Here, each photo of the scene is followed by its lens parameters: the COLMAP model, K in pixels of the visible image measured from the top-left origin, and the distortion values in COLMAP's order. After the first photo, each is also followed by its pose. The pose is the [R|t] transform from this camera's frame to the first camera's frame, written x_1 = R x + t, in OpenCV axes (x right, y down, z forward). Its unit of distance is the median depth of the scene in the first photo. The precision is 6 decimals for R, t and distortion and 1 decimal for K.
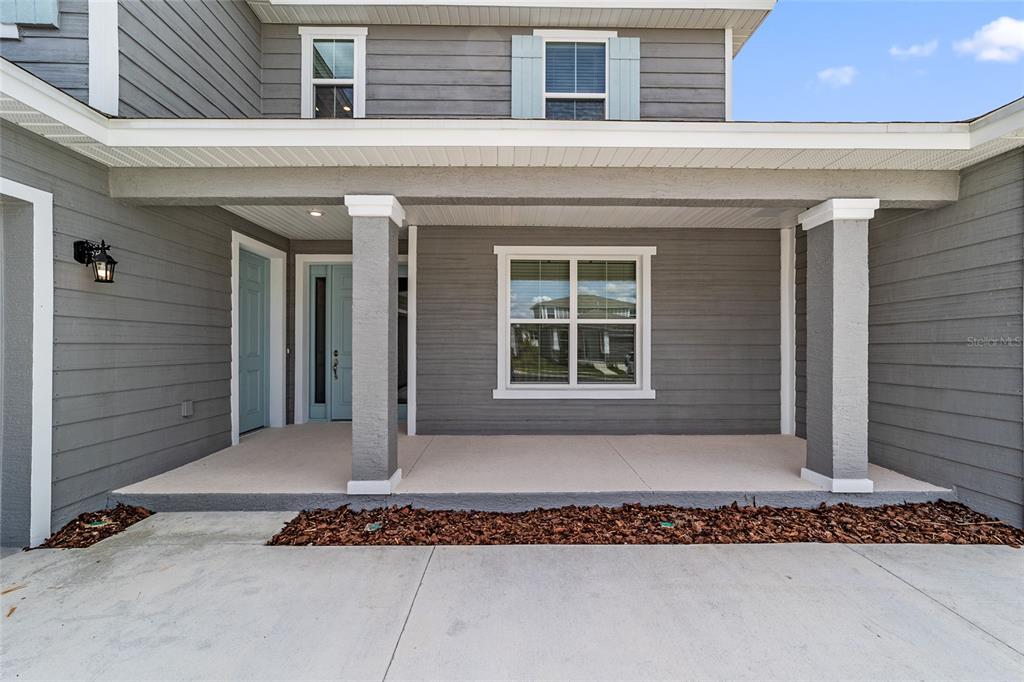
lens RADIAL K [[393.0, 0, 515.9], [0, 393.0, 345.6], [0, 0, 1]] dist [-0.009656, 0.003644]
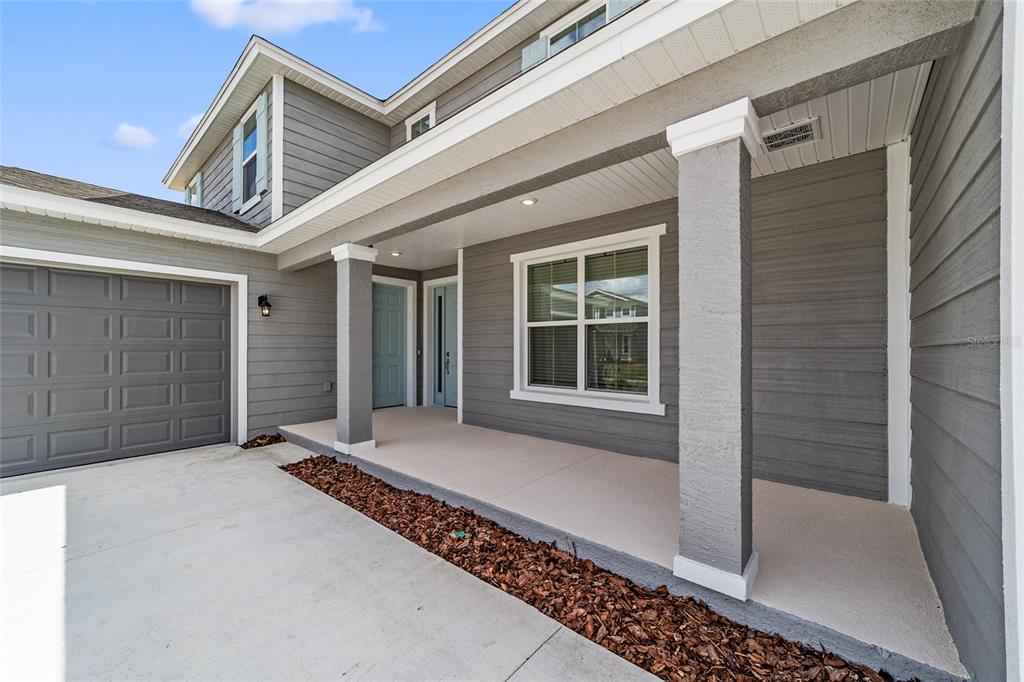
lens RADIAL K [[393.0, 0, 519.2], [0, 393.0, 345.4], [0, 0, 1]] dist [-0.009656, 0.003644]
pose [[0.752175, -0.004888, -0.658945, 0.663075], [0.002329, 0.999986, -0.004759, -0.003457], [0.658959, 0.002045, 0.752176, 0.213244]]
